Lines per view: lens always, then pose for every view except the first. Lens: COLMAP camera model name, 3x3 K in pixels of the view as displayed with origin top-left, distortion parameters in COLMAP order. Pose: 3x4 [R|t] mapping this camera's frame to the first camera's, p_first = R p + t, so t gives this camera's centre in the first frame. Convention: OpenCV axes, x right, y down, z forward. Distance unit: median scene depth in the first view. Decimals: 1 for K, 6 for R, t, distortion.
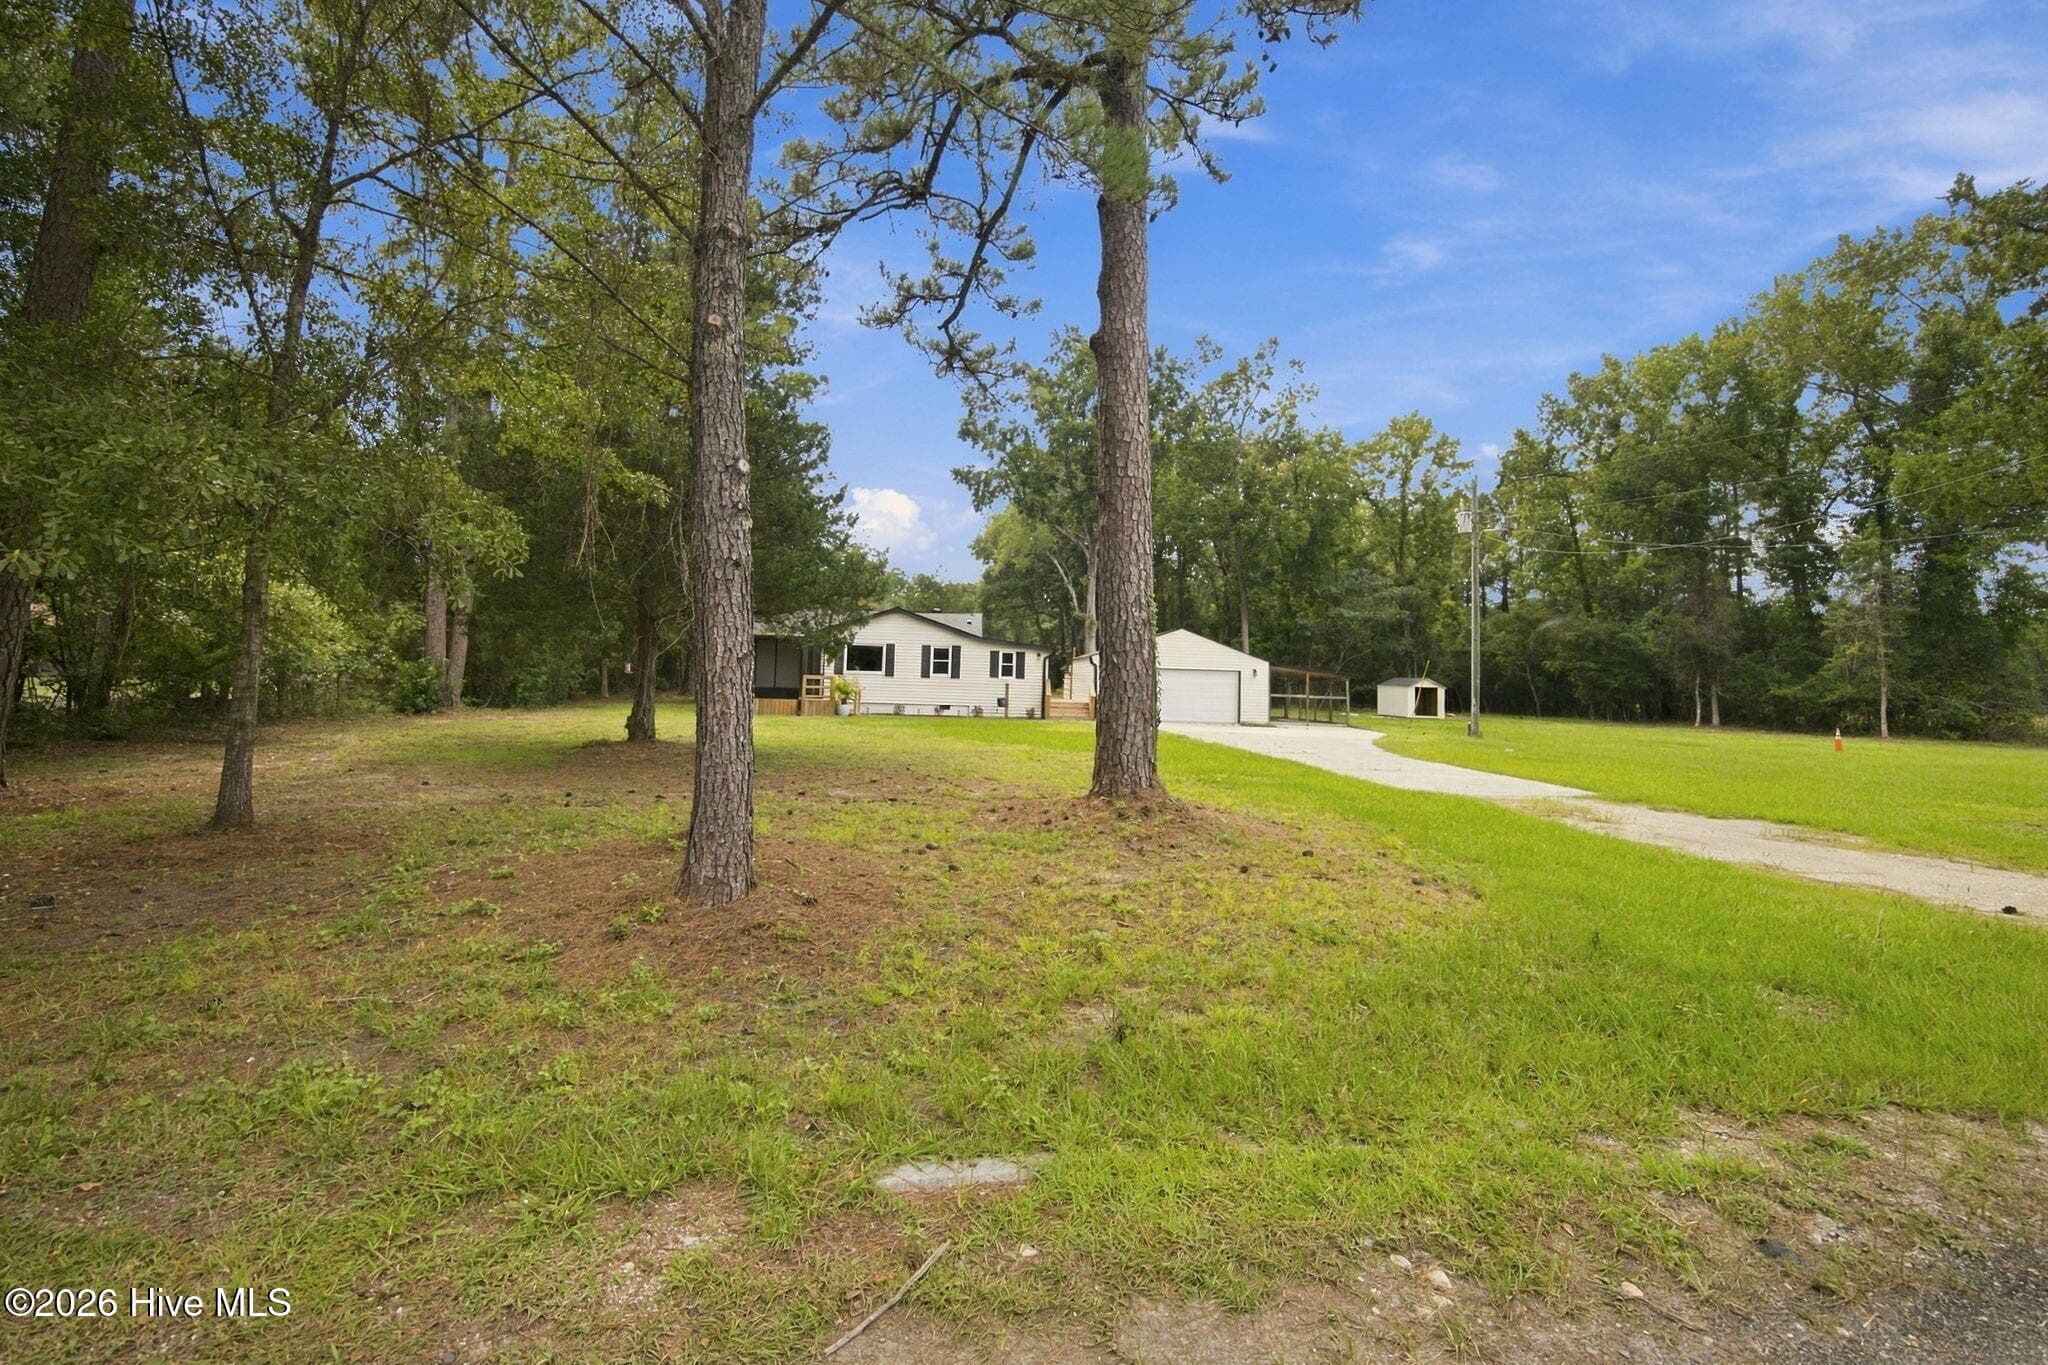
lens RADIAL K [[884.4, 0, 1017.6], [0, 884.4, 596.8], [0, 0, 1]] dist [-0.000053, 0.000064]
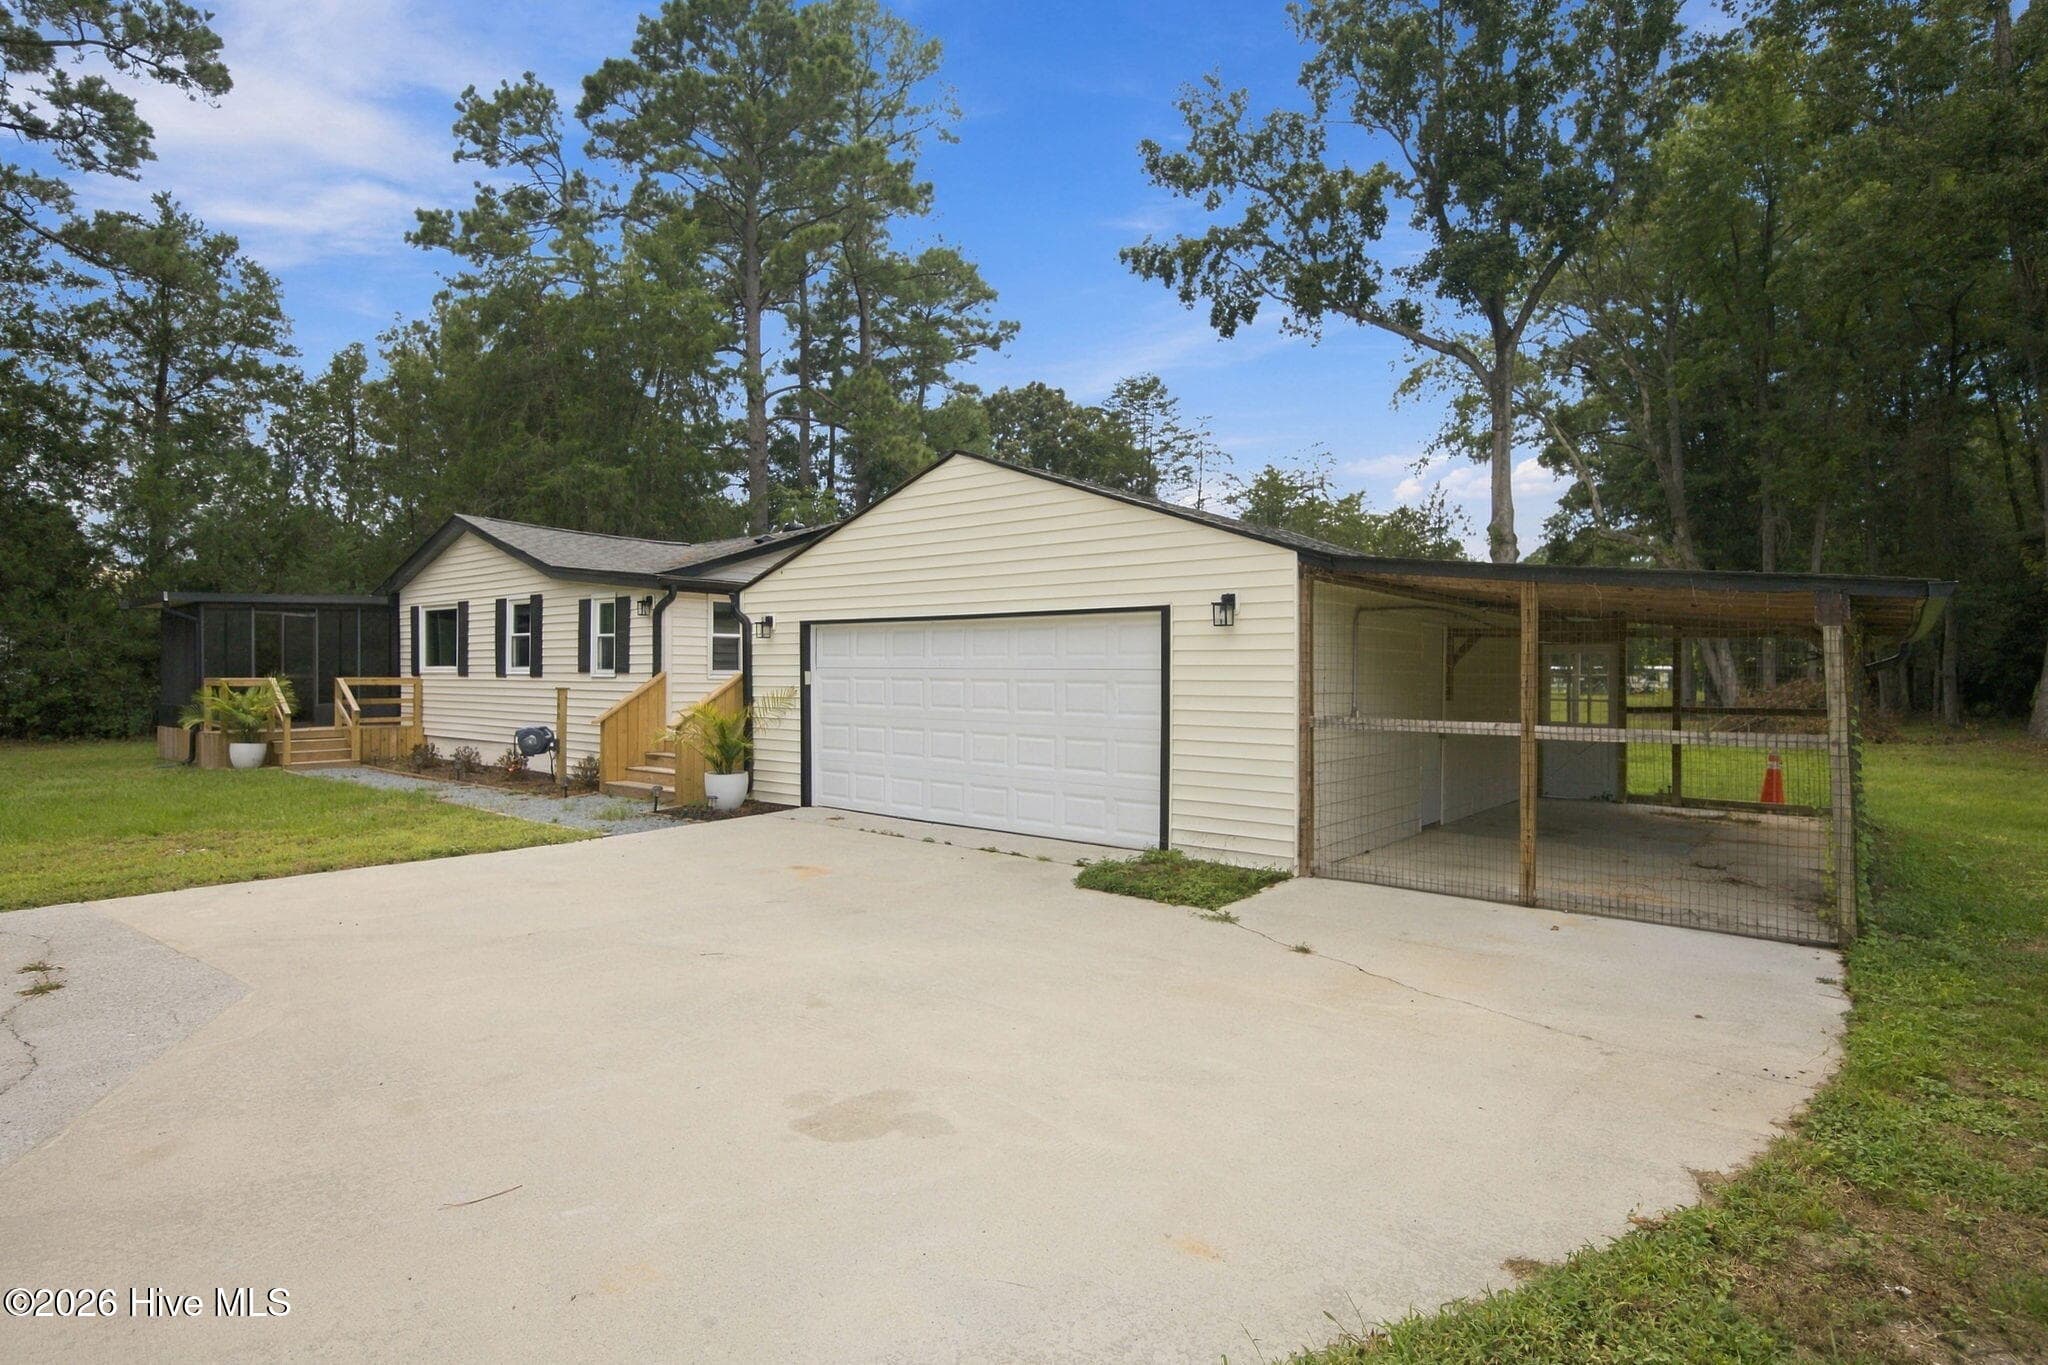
lens RADIAL K [[1027.1, 0, 1049.7], [0, 1027.1, 685.9], [0, 0, 1]] dist [-0.001569, 0.000366]
pose [[0.755411, -0.023051, -0.654846, 0.391762], [0.077349, 0.995531, 0.054185, 0.088440], [0.650670, -0.091584, 0.753818, 0.804771]]
